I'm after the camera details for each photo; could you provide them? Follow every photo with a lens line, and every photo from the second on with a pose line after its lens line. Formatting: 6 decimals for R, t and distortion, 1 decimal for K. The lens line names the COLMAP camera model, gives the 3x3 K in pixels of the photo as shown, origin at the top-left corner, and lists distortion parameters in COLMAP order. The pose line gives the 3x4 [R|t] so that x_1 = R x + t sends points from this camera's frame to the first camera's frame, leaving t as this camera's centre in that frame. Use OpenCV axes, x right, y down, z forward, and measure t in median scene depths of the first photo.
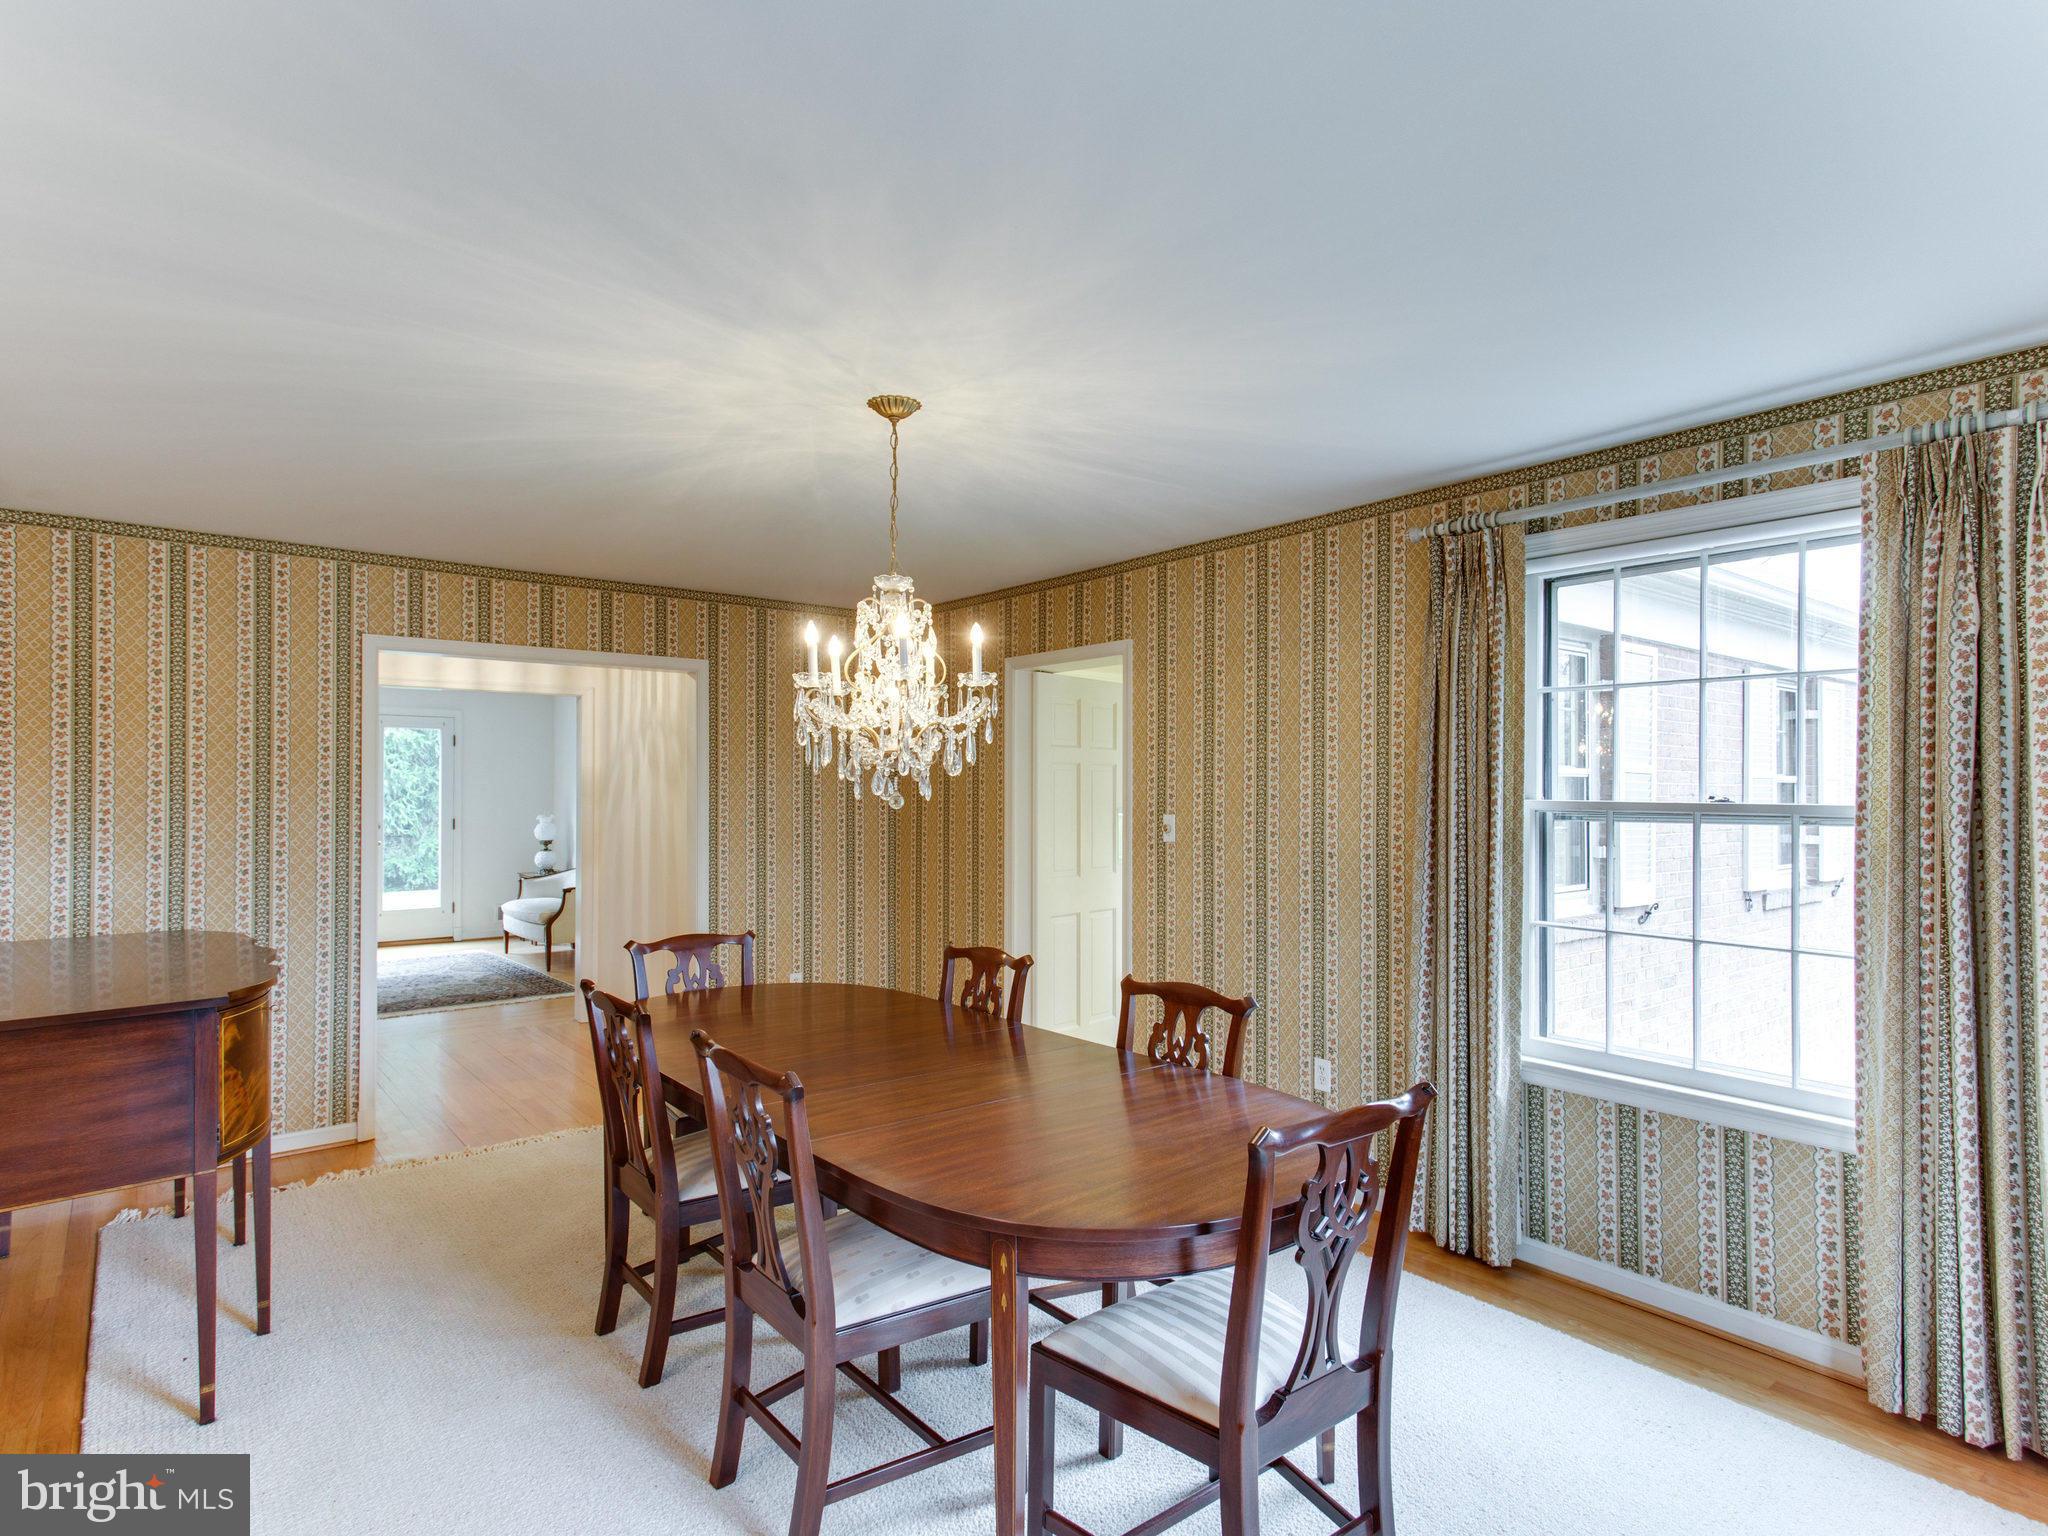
lens RADIAL K [[1089.5, 0, 1030.6], [0, 1089.5, 776.4], [0, 0, 1]] dist [0.001445, 0.000113]
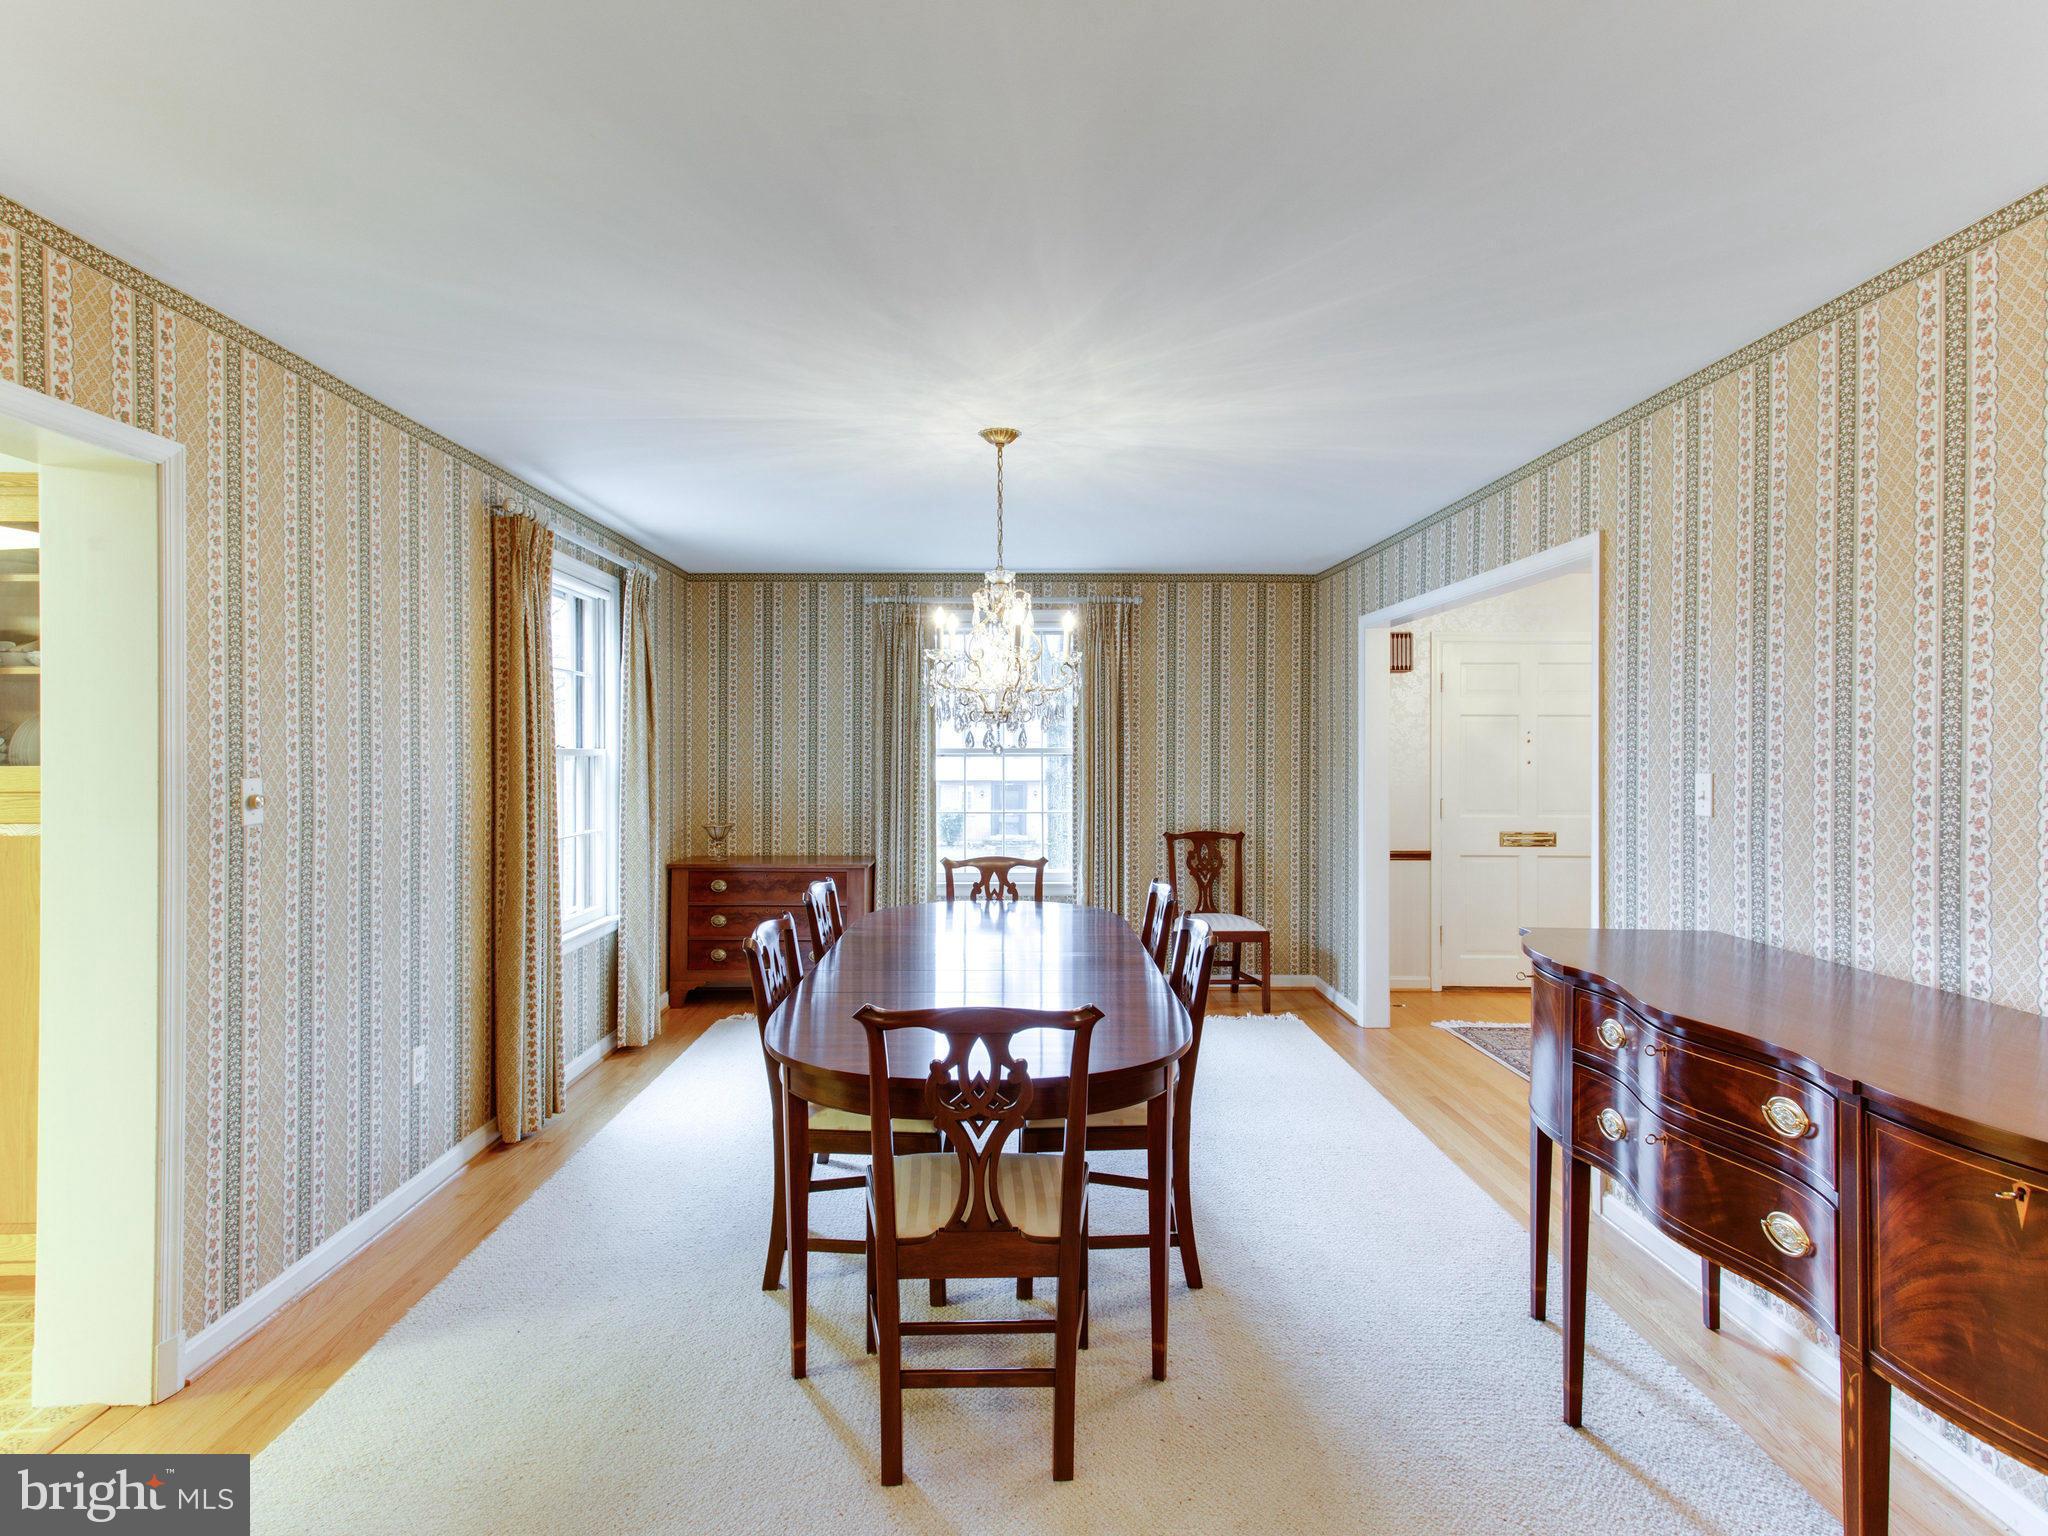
lens RADIAL K [[1089.5, 0, 1027.8], [0, 1089.5, 760.6], [0, 0, 1]] dist [0.001445, 0.000113]
pose [[-0.790041, -0.006727, 0.613017, -0.588170], [-0.005987, 0.999977, 0.003258, 0.021700], [-0.613025, -0.001097, -0.790063, 1.254483]]
